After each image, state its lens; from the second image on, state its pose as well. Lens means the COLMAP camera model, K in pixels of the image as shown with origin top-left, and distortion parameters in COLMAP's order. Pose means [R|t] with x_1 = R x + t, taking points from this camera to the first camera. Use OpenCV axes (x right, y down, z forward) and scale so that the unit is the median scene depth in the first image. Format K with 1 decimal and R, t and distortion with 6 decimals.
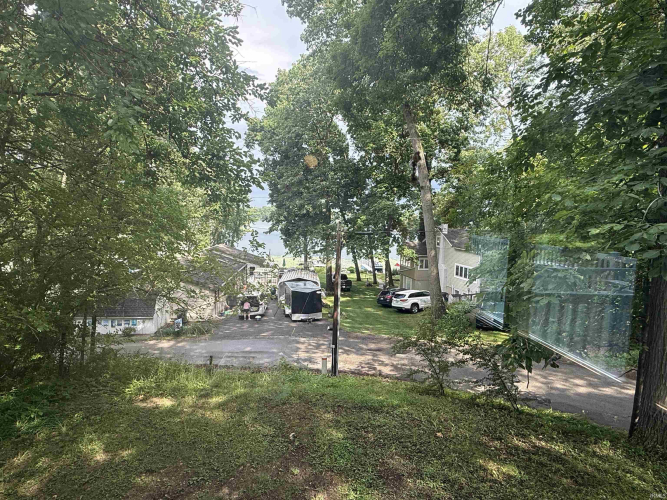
lens RADIAL K [[370.9, 0, 333.1], [0, 370.9, 251.0], [0, 0, 1]] dist [0.000030, 0.000000]
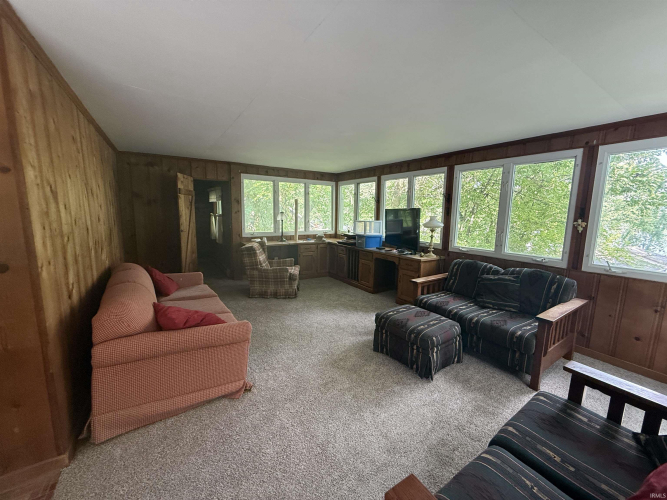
lens RADIAL K [[265.2, 0, 333.2], [0, 265.2, 249.9], [0, 0, 1]] dist [0.001895, -0.000754]
pose [[0.415758, 0.110752, -0.902706, 0.031915], [-0.093826, 0.992485, 0.078553, 0.014556], [0.904622, 0.052038, 0.423025, -0.103823]]
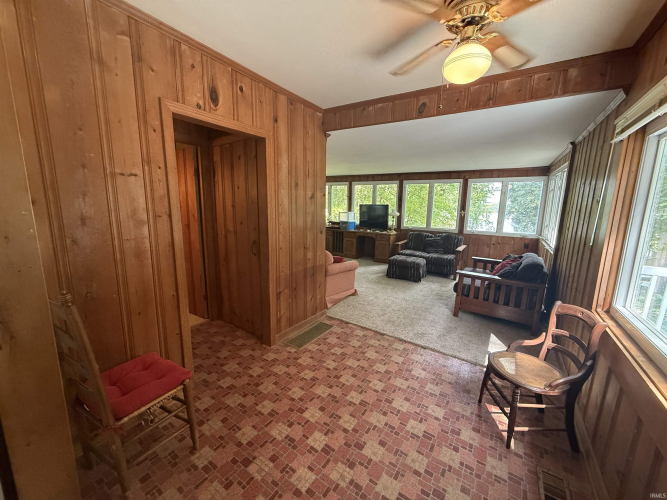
lens RADIAL K [[265.2, 0, 334.9], [0, 265.2, 250.5], [0, 0, 1]] dist [0.001895, -0.000754]
pose [[0.738142, 0.104681, -0.666474, 0.045619], [-0.065486, 0.994341, 0.083650, 0.020860], [0.671459, -0.018100, 0.740820, -0.178821]]
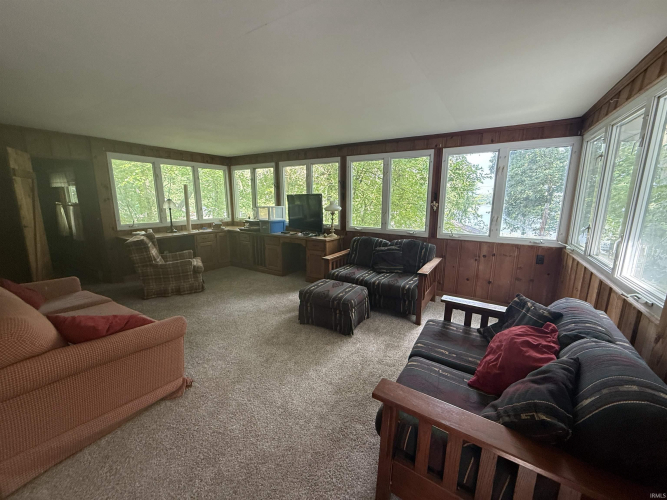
lens RADIAL K [[265.2, 0, 333.4], [0, 265.2, 249.7], [0, 0, 1]] dist [0.001895, -0.000754]
pose [[0.756843, 0.101422, -0.645679, 0.031549], [-0.047242, 0.993792, 0.100727, 0.015516], [0.651887, -0.045731, 0.756936, -0.113889]]
